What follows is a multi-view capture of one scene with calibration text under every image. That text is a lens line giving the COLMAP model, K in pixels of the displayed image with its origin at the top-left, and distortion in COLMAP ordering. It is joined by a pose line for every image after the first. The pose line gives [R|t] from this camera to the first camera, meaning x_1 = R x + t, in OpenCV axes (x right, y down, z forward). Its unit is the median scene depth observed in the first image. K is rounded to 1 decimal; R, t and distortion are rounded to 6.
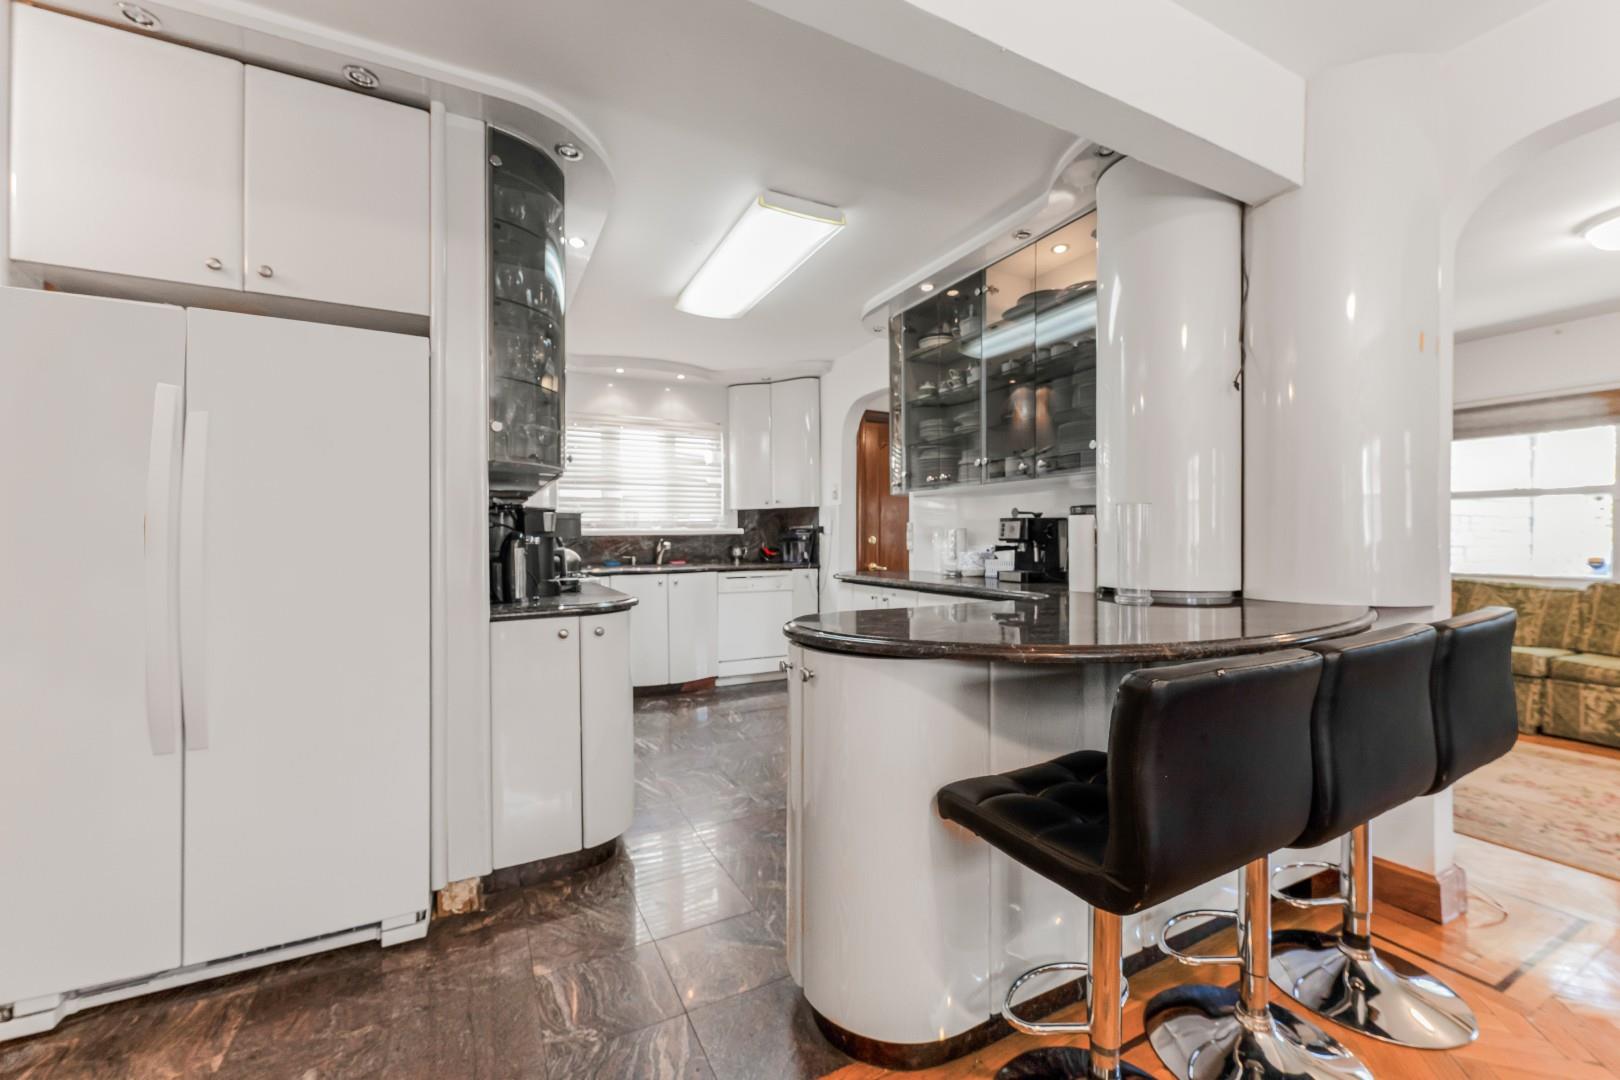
lens RADIAL K [[641.5, 0, 812.0], [0, 641.5, 542.2], [0, 0, 1]] dist [-0.000225, 0.000563]
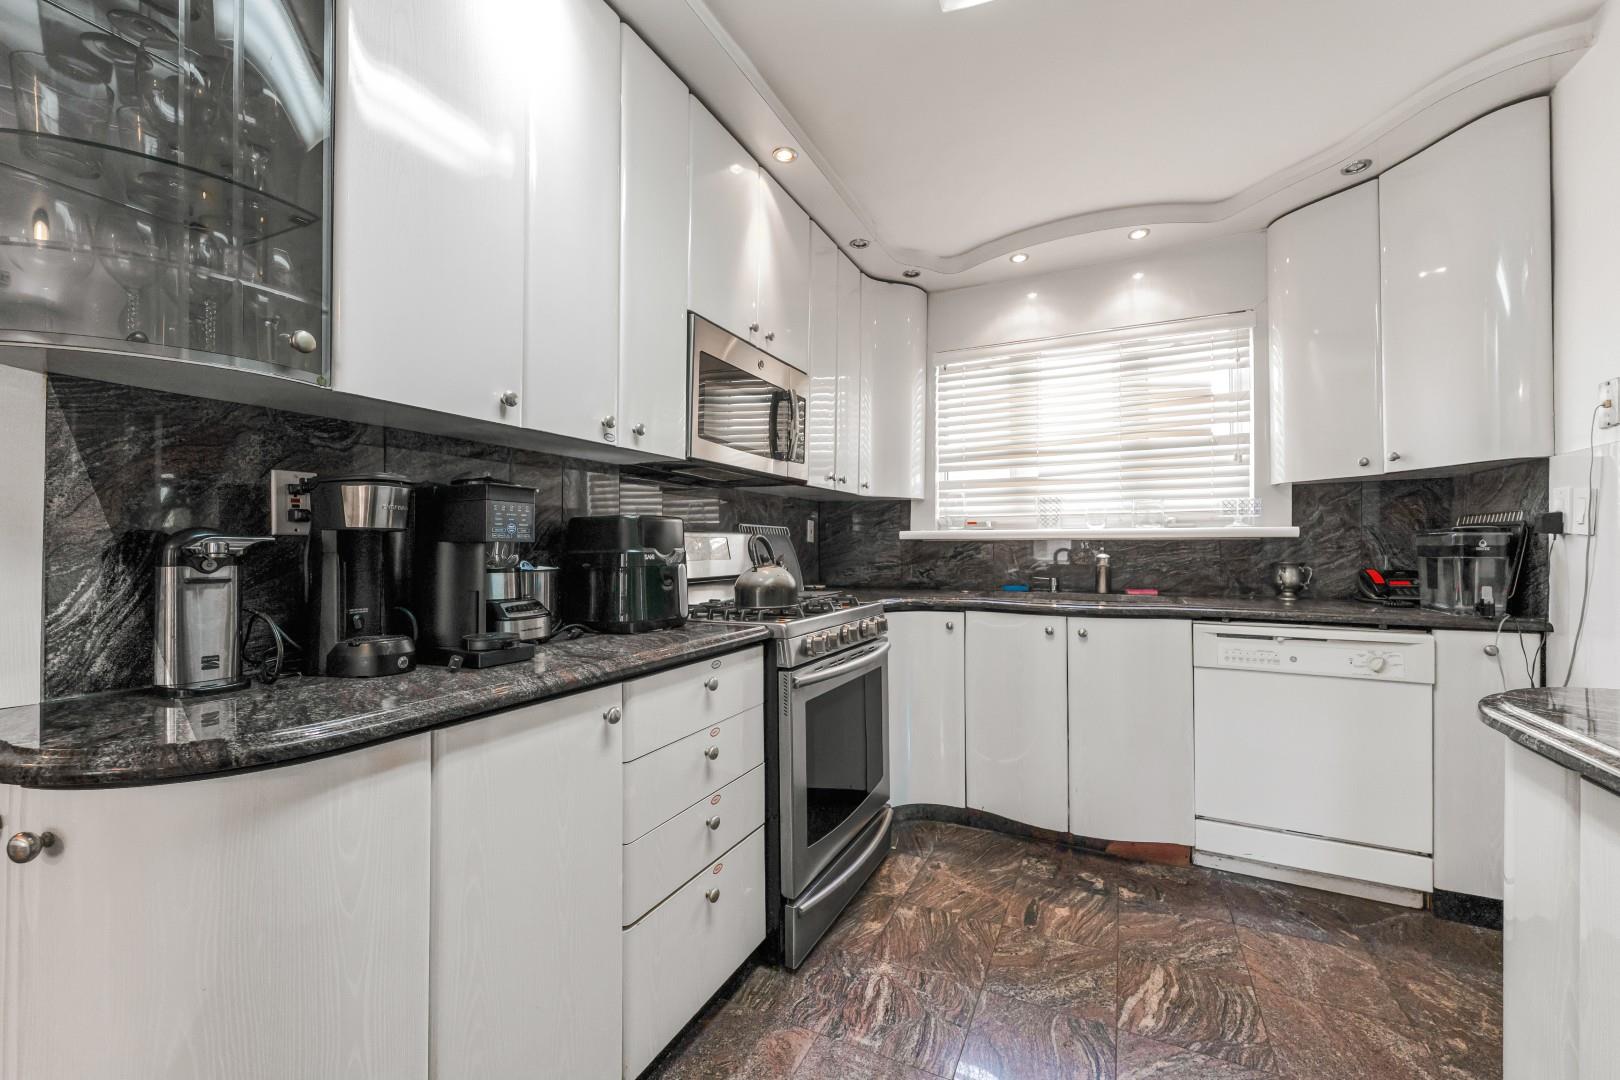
lens RADIAL K [[641.5, 0, 819.8], [0, 641.5, 542.9], [0, 0, 1]] dist [-0.000225, 0.000563]
pose [[0.563546, 0.000153, -0.826085, 0.075611], [-0.010203, 0.999925, -0.006775, -0.002358], [0.826022, 0.012246, 0.563505, 0.473071]]
